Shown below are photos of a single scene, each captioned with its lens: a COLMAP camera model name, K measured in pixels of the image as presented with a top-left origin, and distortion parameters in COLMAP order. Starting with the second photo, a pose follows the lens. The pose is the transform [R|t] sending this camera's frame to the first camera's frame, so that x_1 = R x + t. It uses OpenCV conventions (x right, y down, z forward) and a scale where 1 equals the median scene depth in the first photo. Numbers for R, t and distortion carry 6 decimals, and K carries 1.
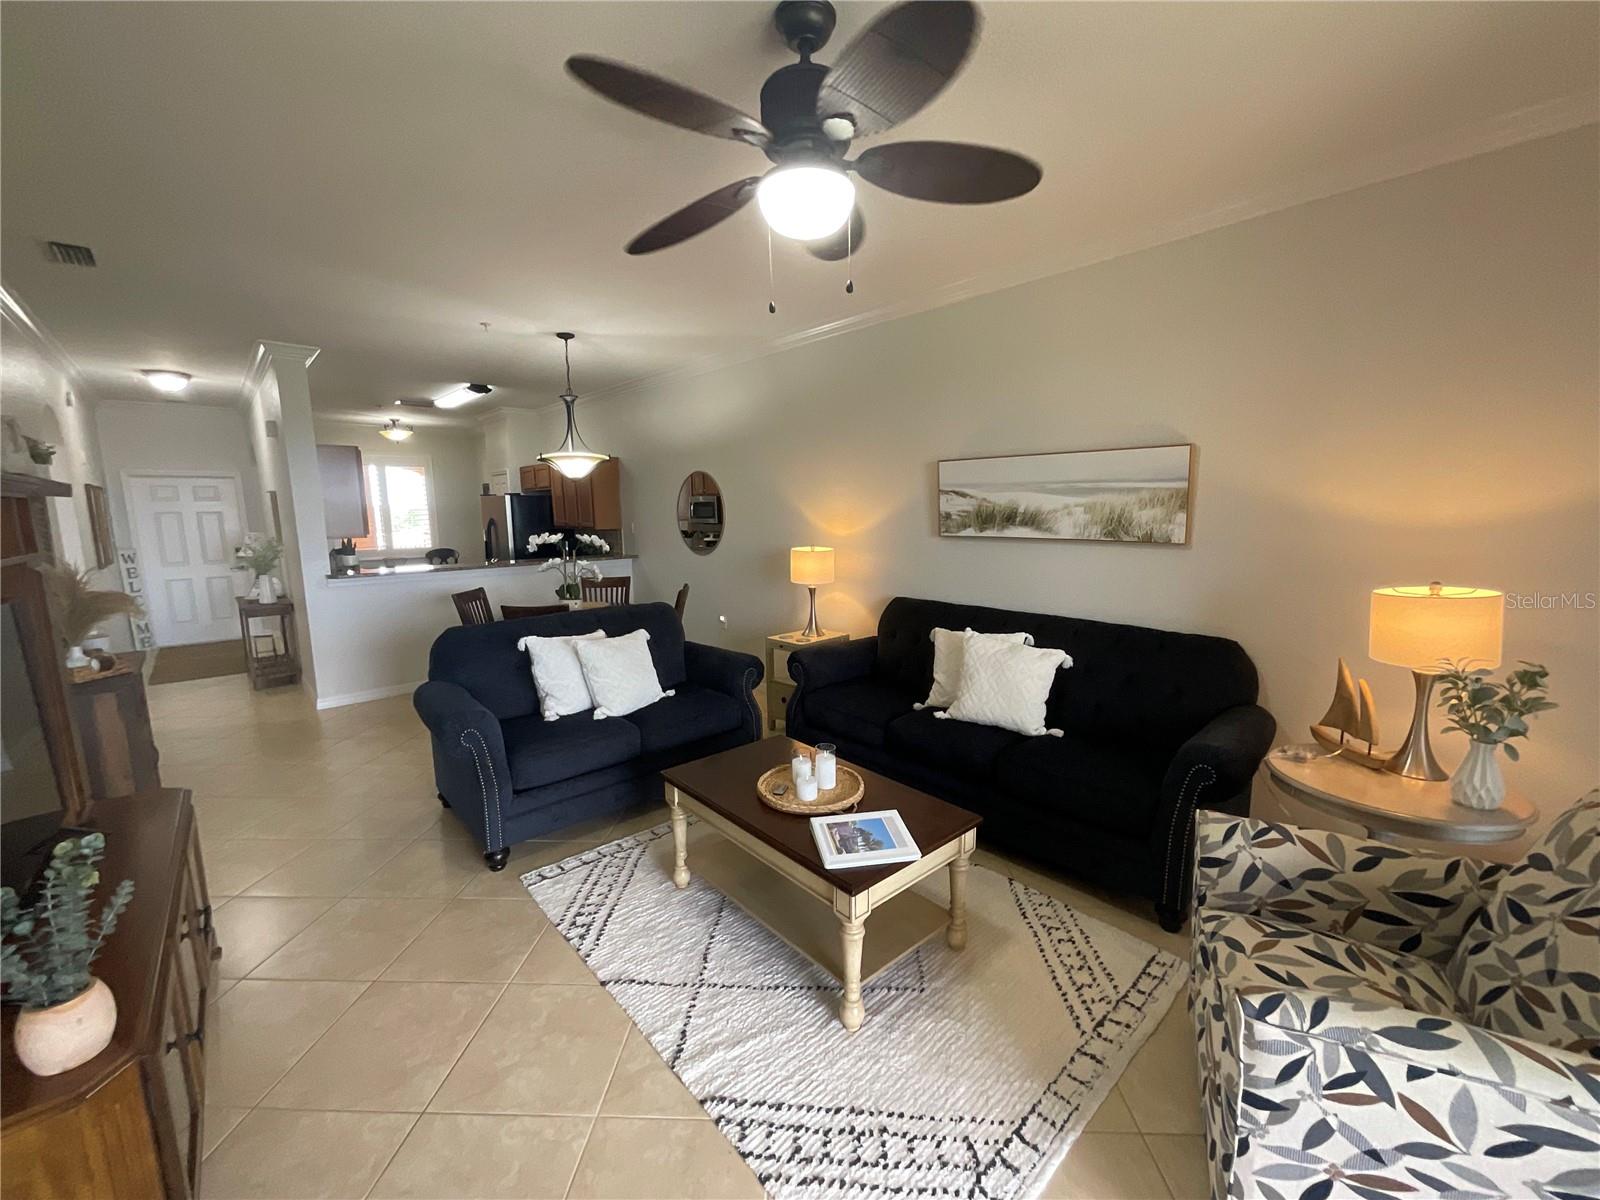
lens RADIAL K [[646.4, 0, 798.2], [0, 646.4, 606.2], [0, 0, 1]] dist [0.000167, -0.000274]
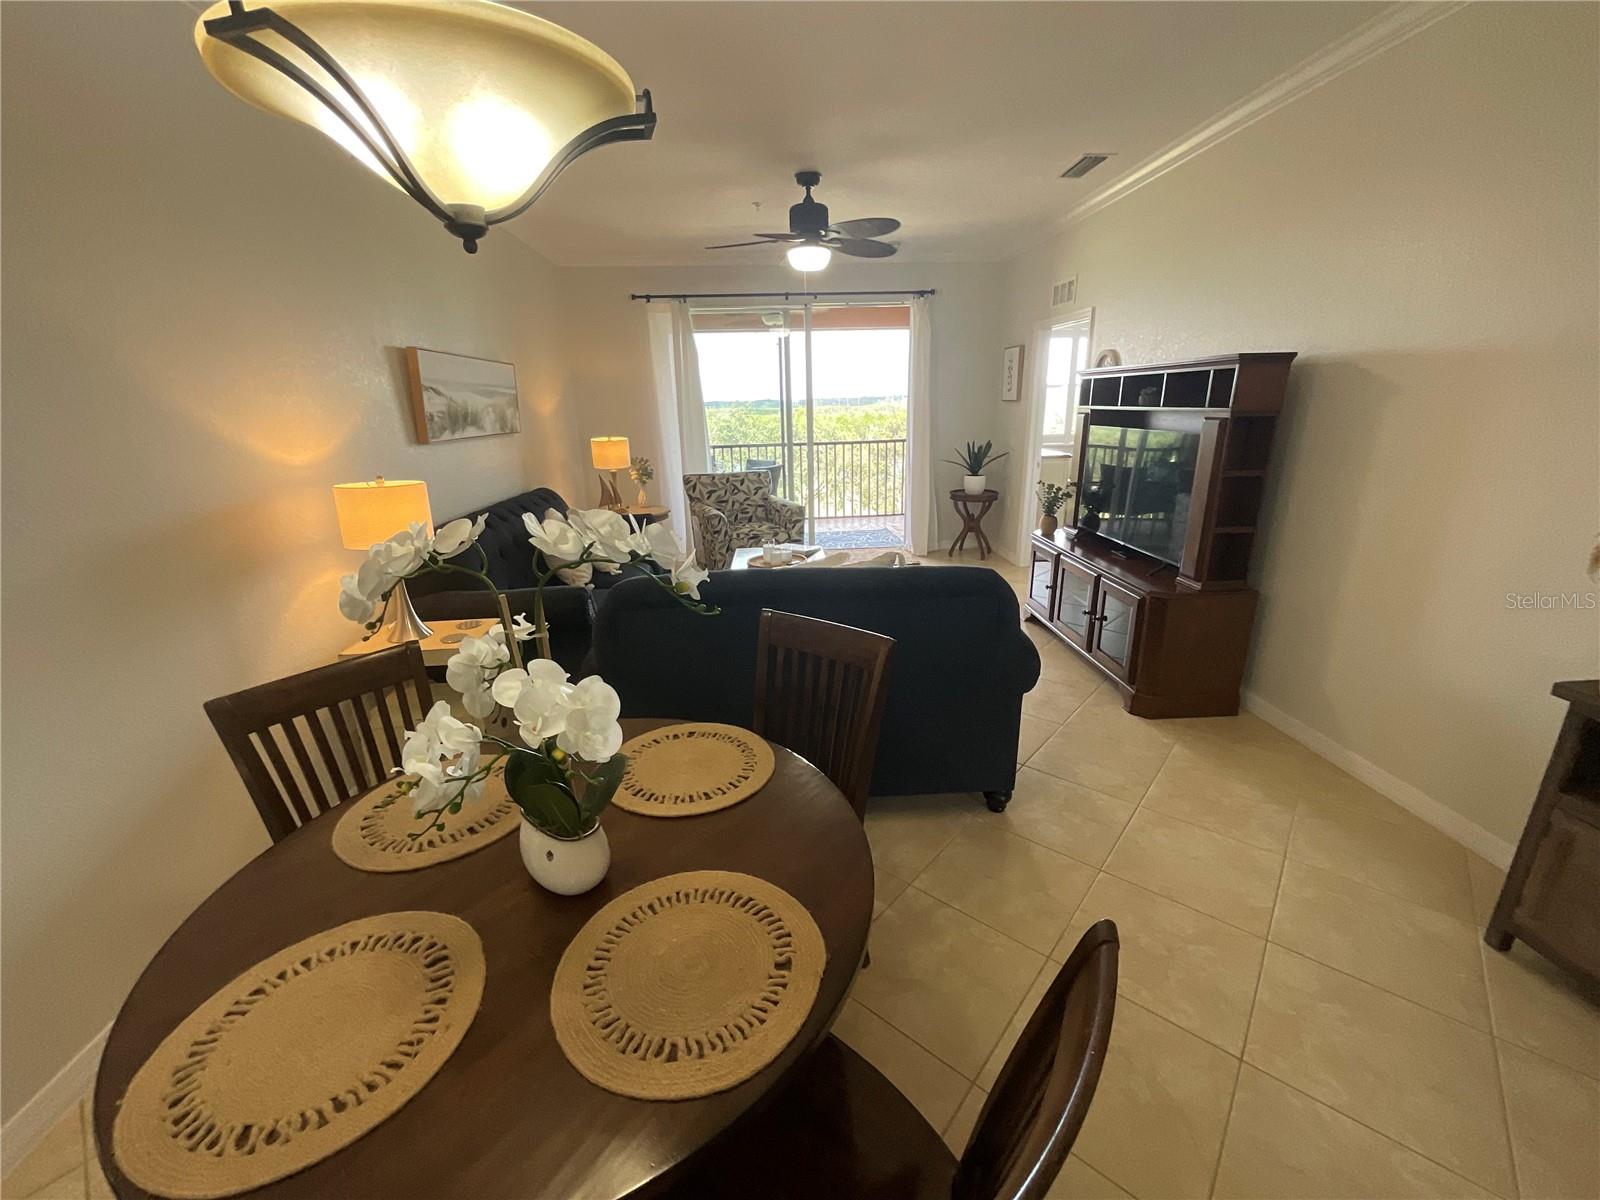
lens RADIAL K [[644.9, 0, 801.1], [0, 644.9, 599.3], [0, 0, 1]] dist [0.000269, -0.000861]
pose [[-0.787218, -0.150023, 0.598147, -0.901402], [0.126830, 0.909833, 0.395118, -0.258173], [-0.603491, 0.386907, -0.697210, 1.832377]]
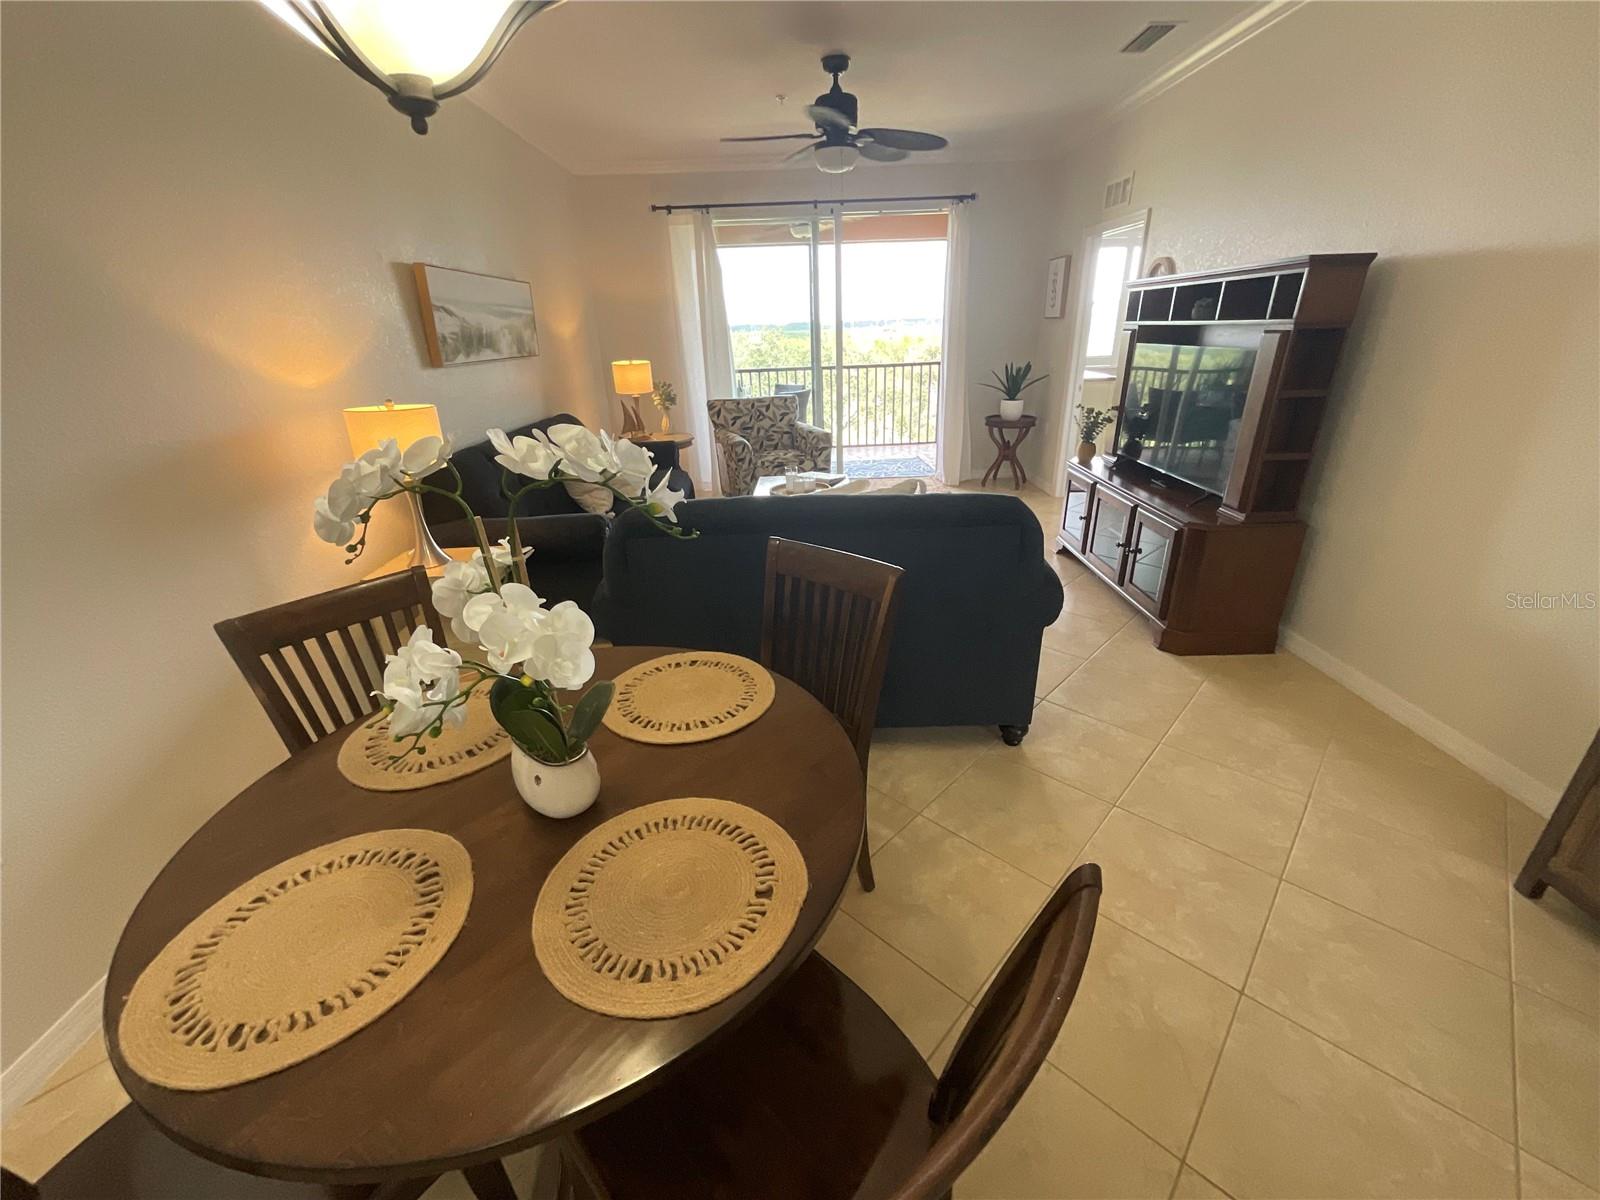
lens RADIAL K [[644.6, 0, 801.0], [0, 644.6, 599.7], [0, 0, 1]] dist [-0.001679, 0.000057]
pose [[-0.754045, -0.222016, 0.618163, -0.907943], [0.141250, 0.864309, 0.482720, -0.244019], [-0.641455, 0.451308, -0.620368, 1.805945]]
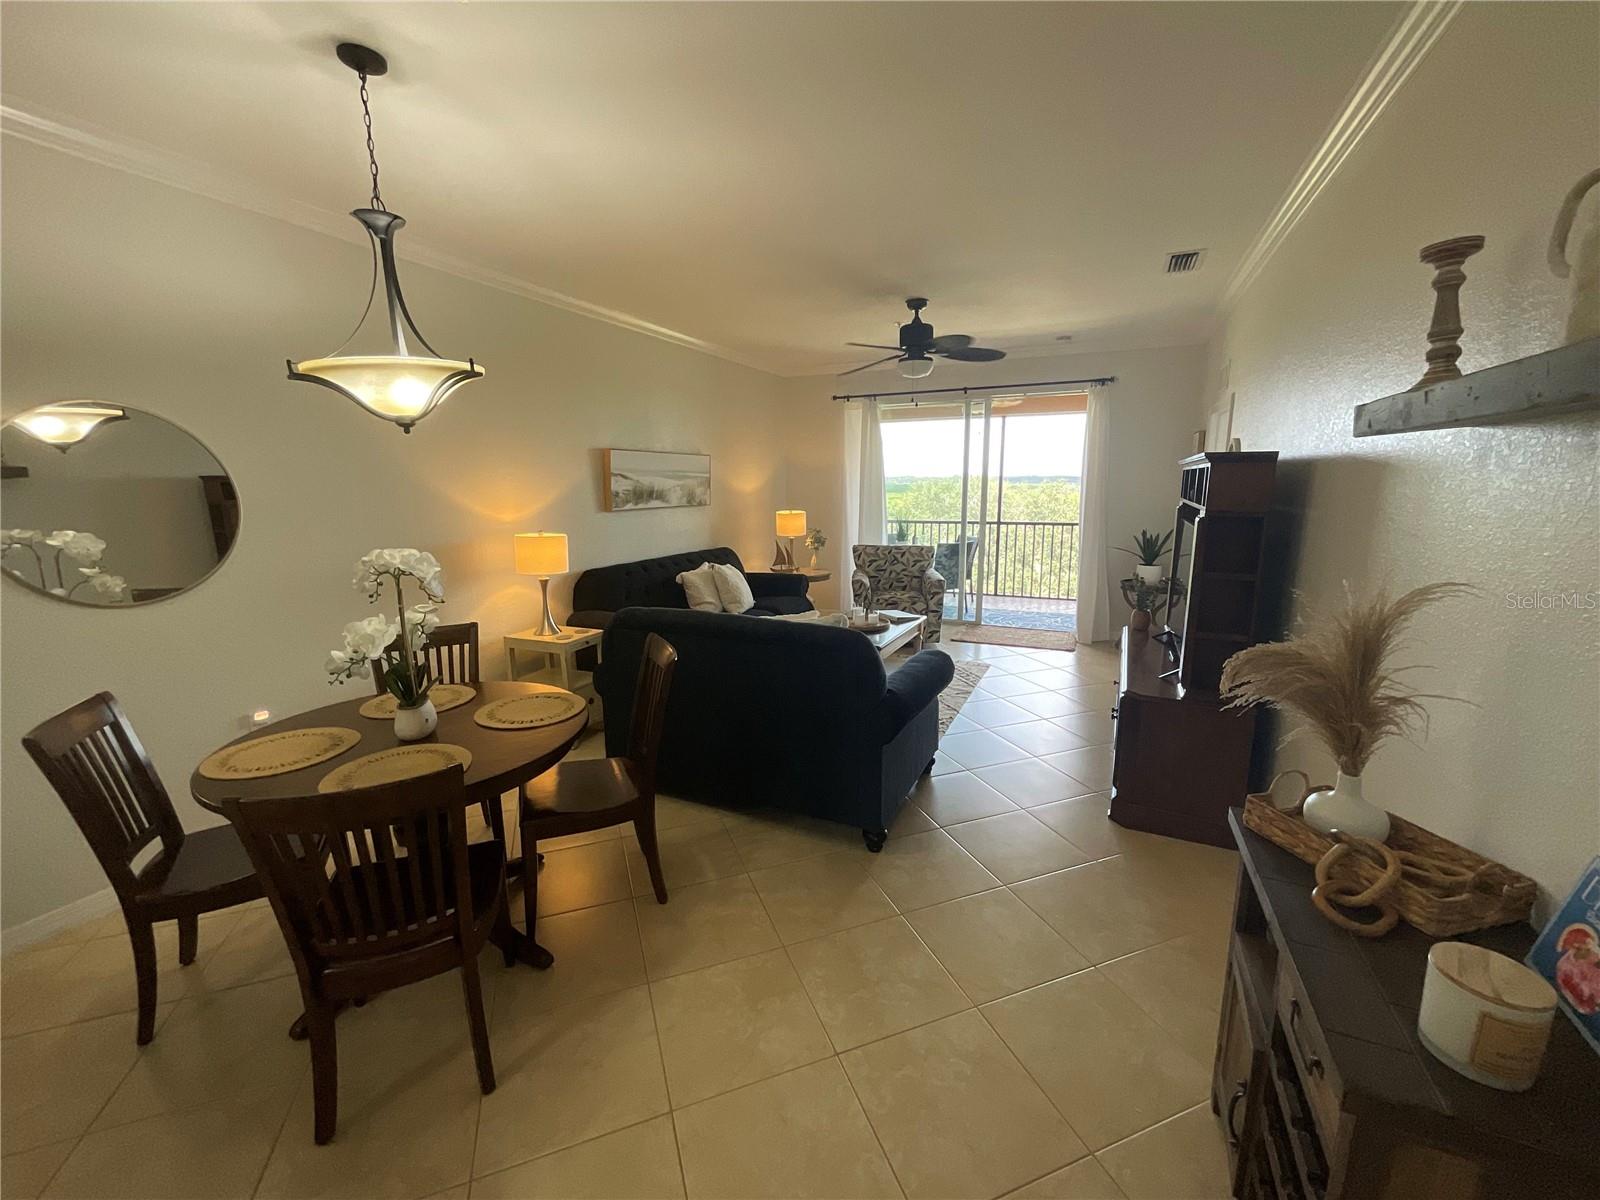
lens RADIAL K [[646.7, 0, 801.4], [0, 646.7, 600.1], [0, 0, 1]] dist [-0.000008, -0.000236]
pose [[-0.396316, -0.150531, 0.905690, -1.406096], [0.152988, 0.961848, 0.226810, -0.226663], [-0.905278, 0.228448, -0.358166, 1.547587]]
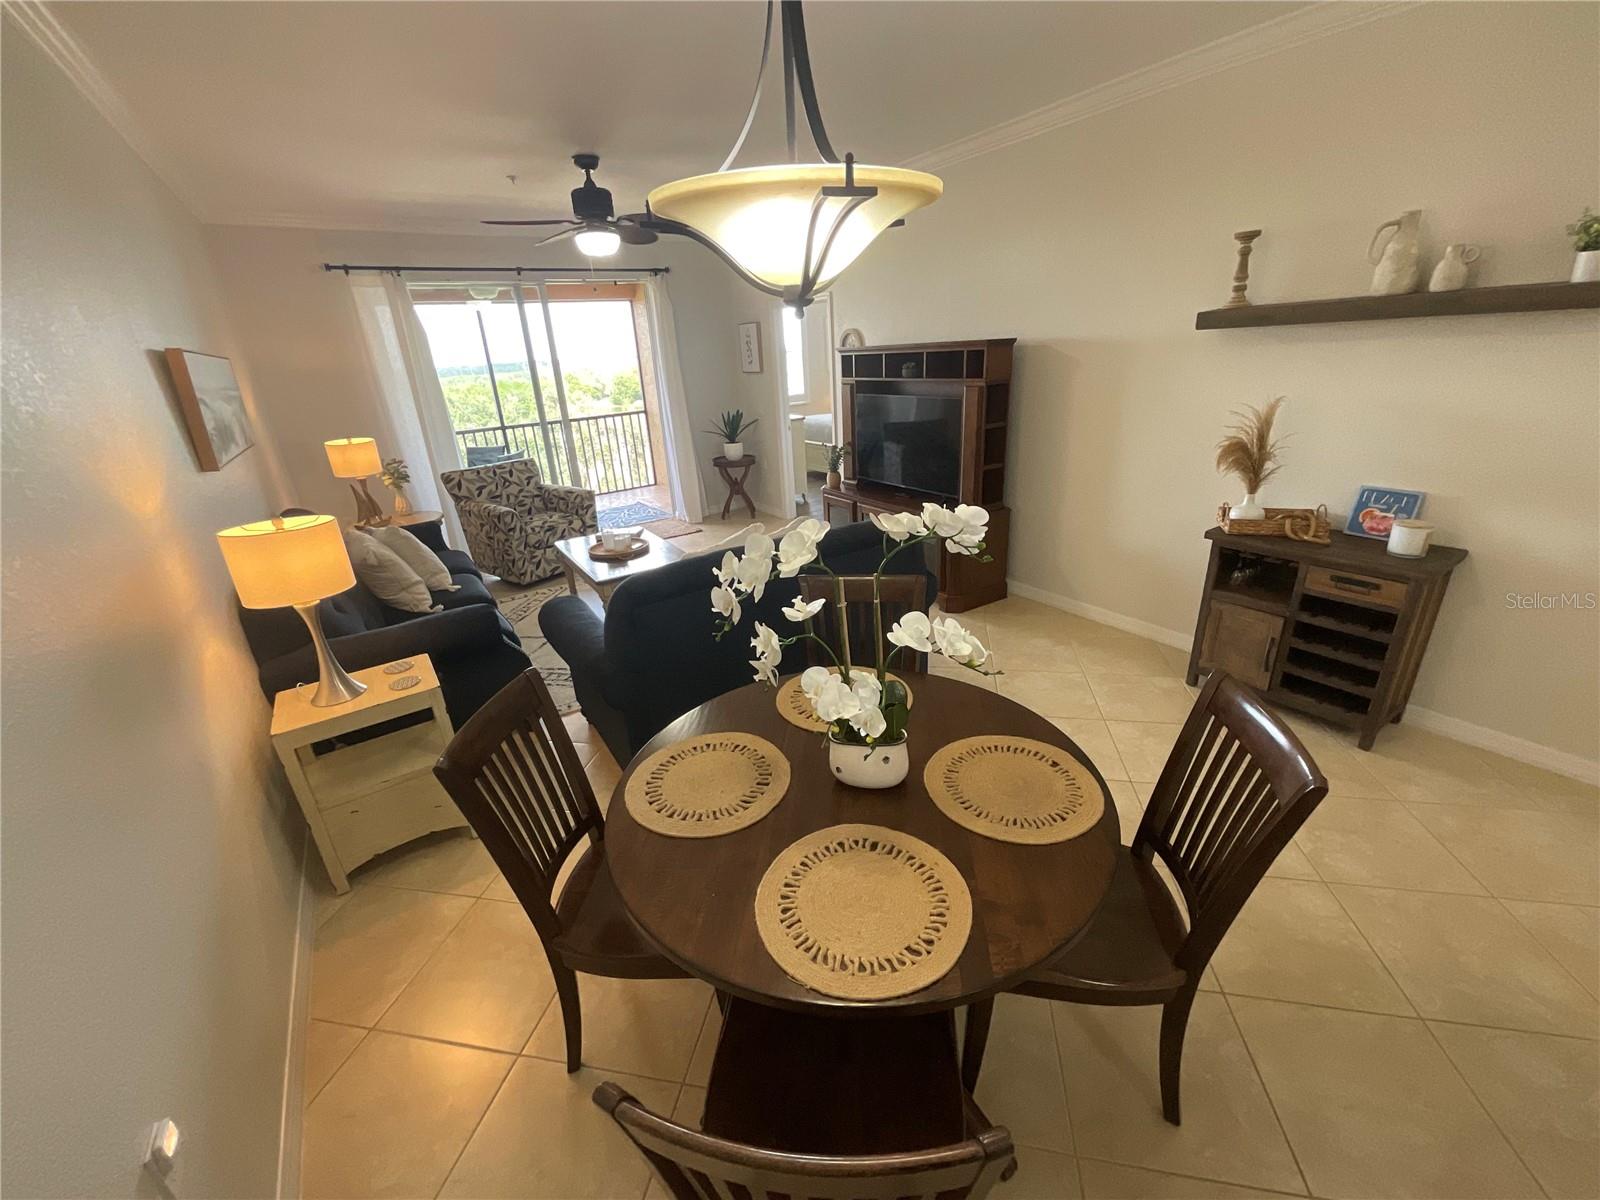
lens RADIAL K [[644.5, 0, 801.3], [0, 644.5, 599.6], [0, 0, 1]] dist [-0.002525, -0.000176]
pose [[-0.987501, 0.013067, 0.157071, -0.621553], [0.090363, 0.863446, 0.496281, -0.358053], [-0.129138, 0.504271, -0.853835, 2.081791]]
